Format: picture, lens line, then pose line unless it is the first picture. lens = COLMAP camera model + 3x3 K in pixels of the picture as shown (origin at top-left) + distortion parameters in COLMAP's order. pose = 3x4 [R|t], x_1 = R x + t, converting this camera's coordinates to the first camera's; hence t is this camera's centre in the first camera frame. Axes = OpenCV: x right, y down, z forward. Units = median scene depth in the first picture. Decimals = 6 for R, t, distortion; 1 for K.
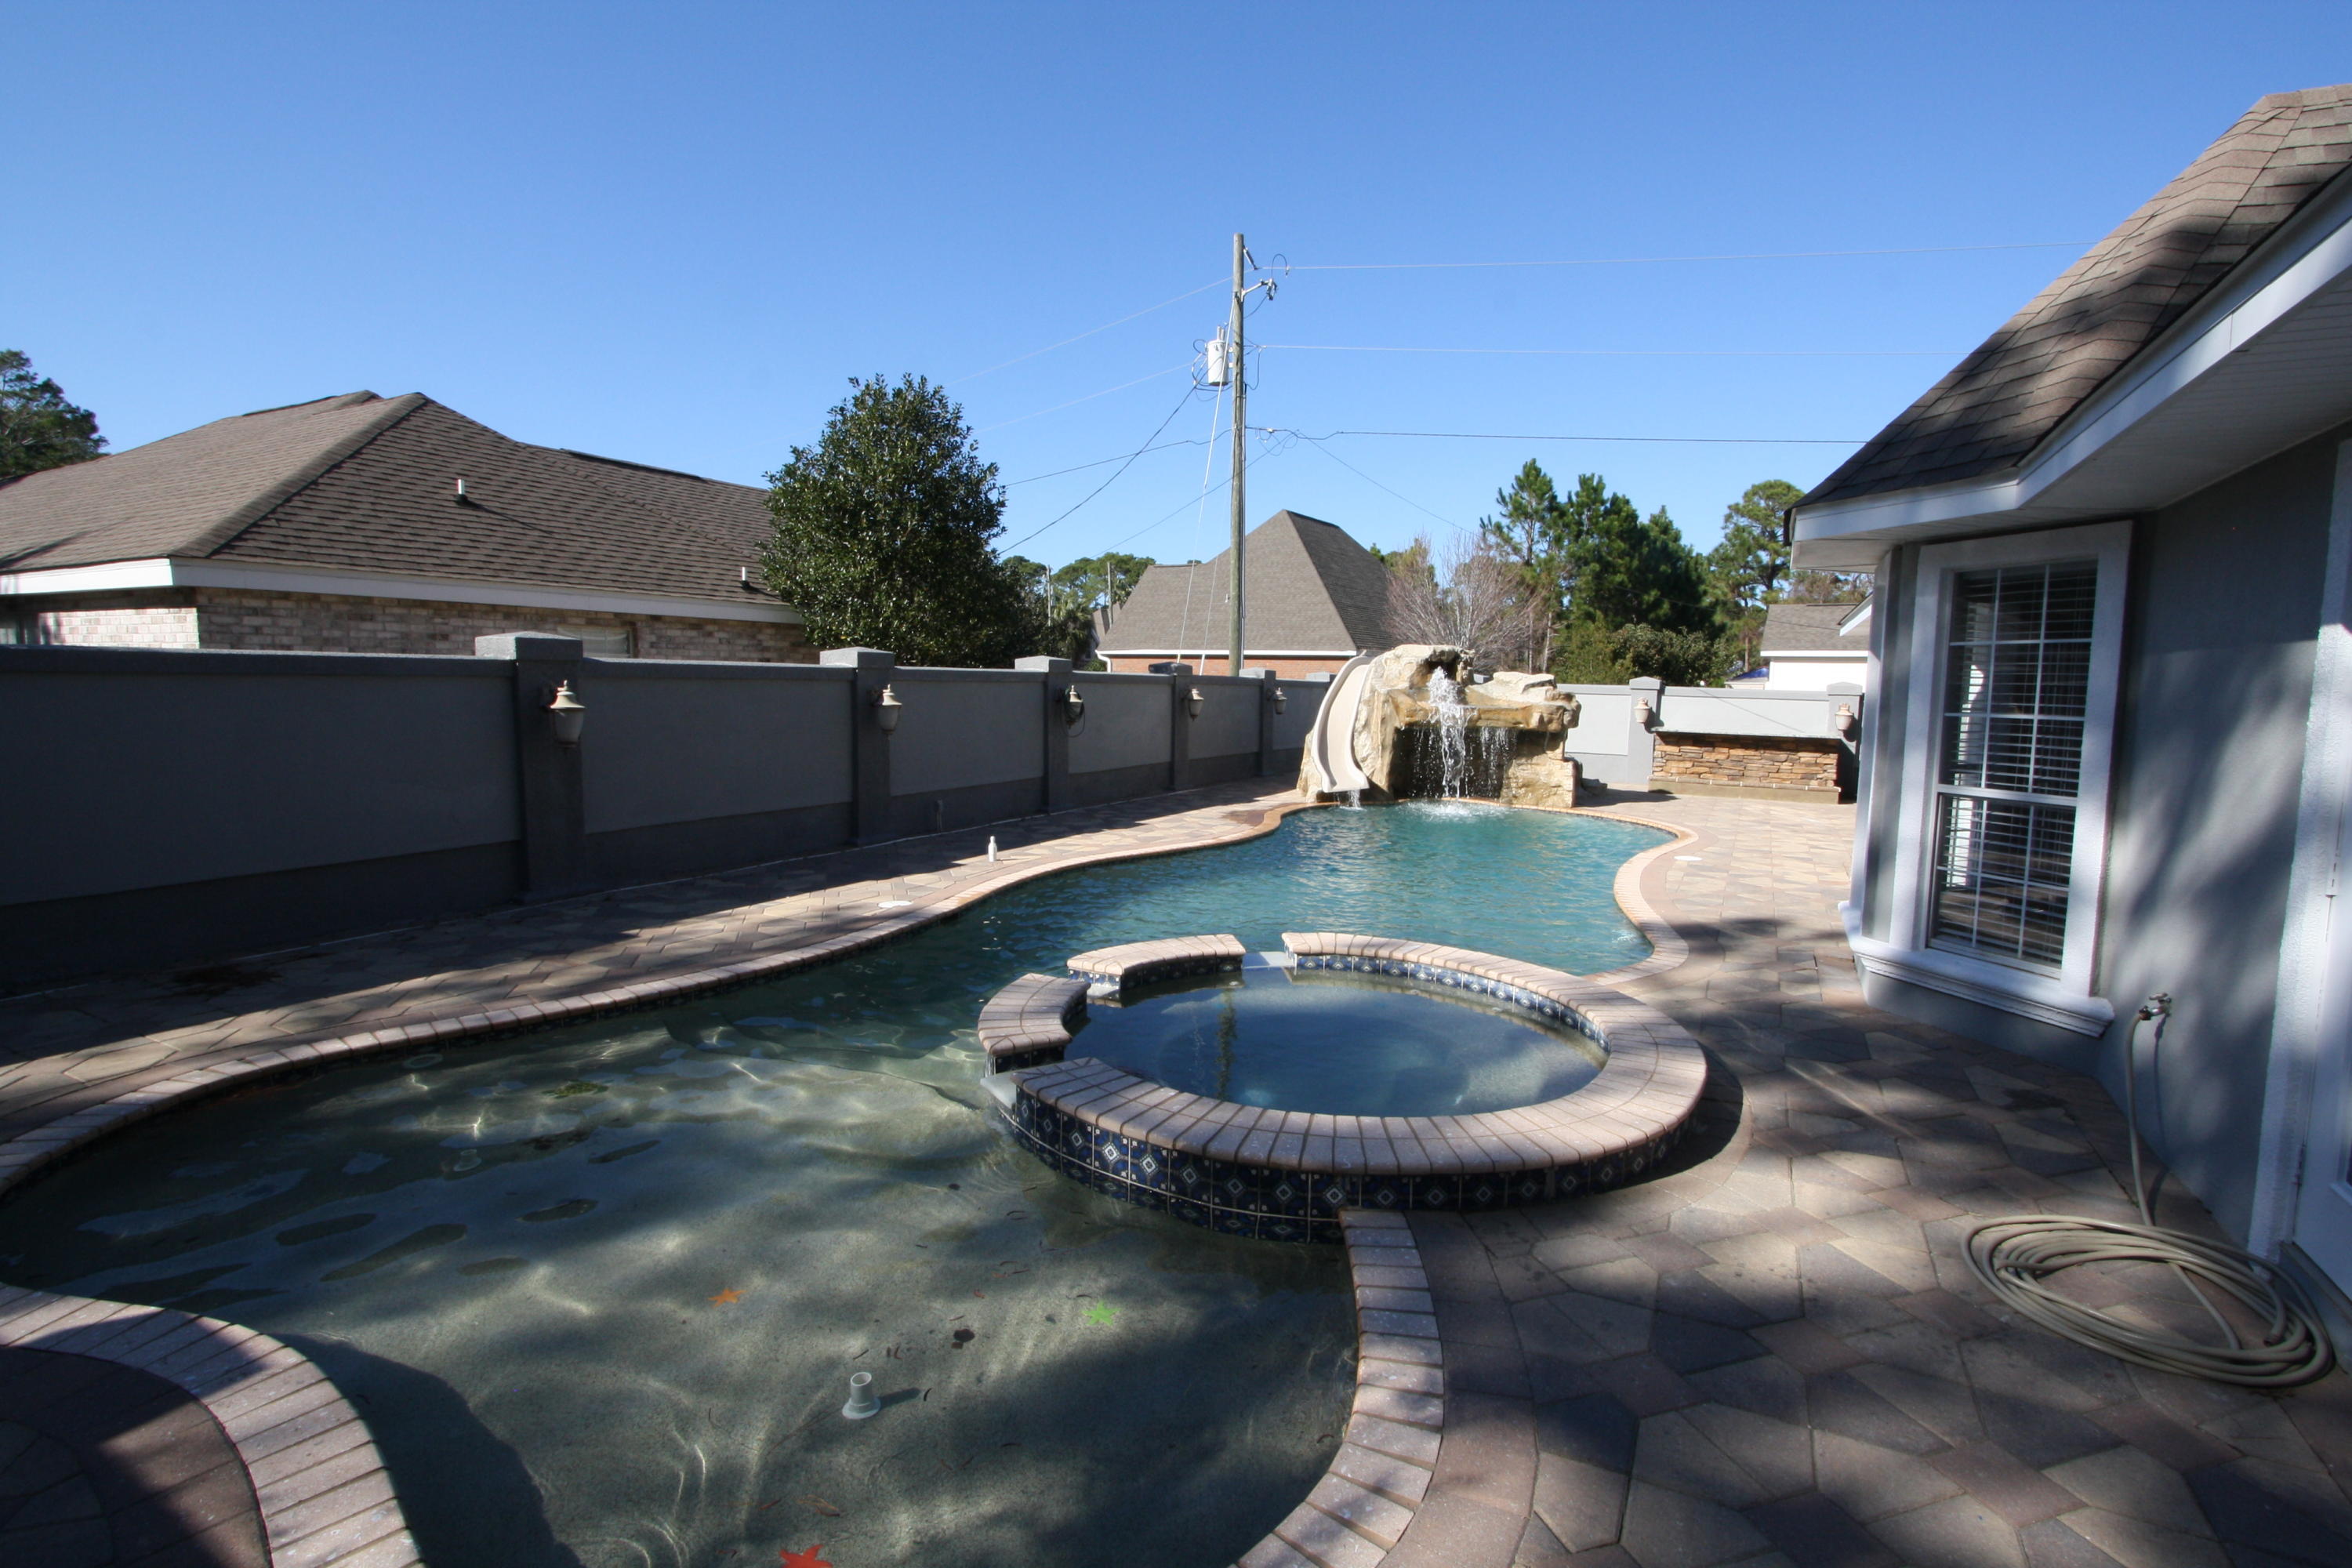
lens RADIAL K [[1082.5, 0, 1187.2], [0, 1082.5, 774.0], [0, 0, 1]] dist [-0.013694, 0.001531]
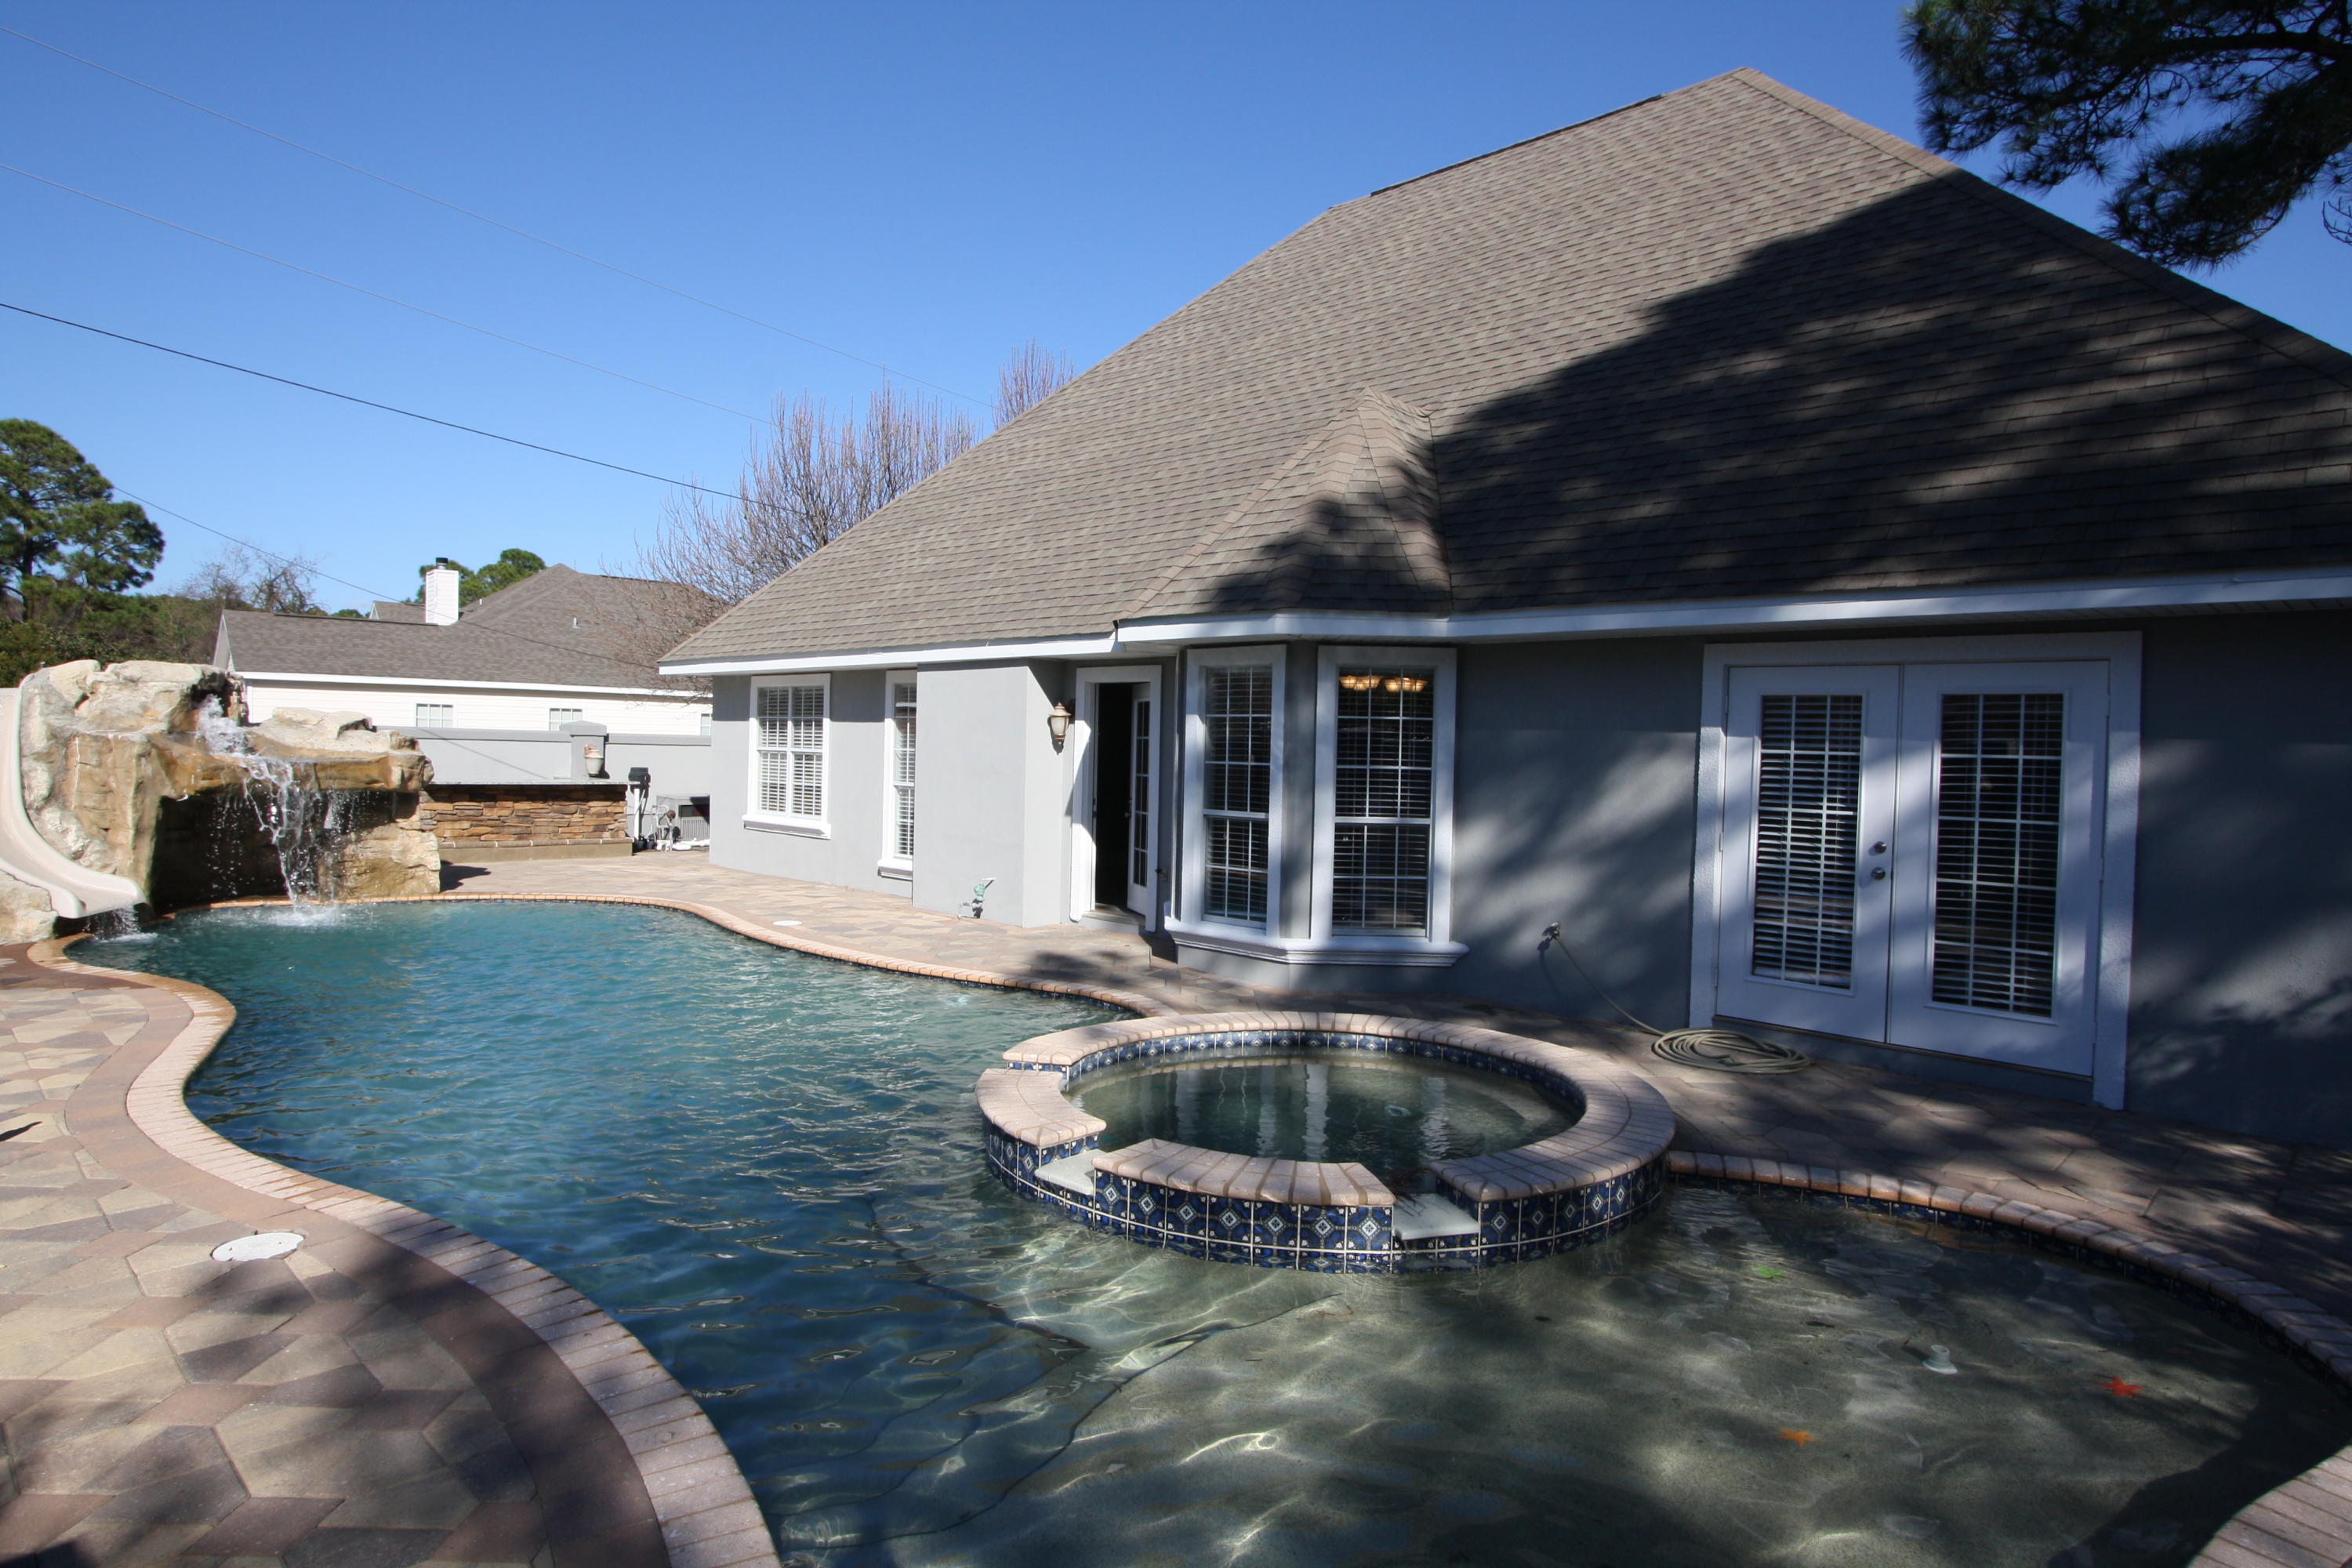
lens RADIAL K [[1310.7, 0, 1176.0], [0, 1310.7, 784.0], [0, 0, 1]] dist [-0.019672, 0.000564]
pose [[0.287153, -0.041642, 0.956979, -0.347059], [0.065924, 0.997545, 0.023626, -0.030522], [-0.955614, 0.056303, 0.289193, 0.246538]]
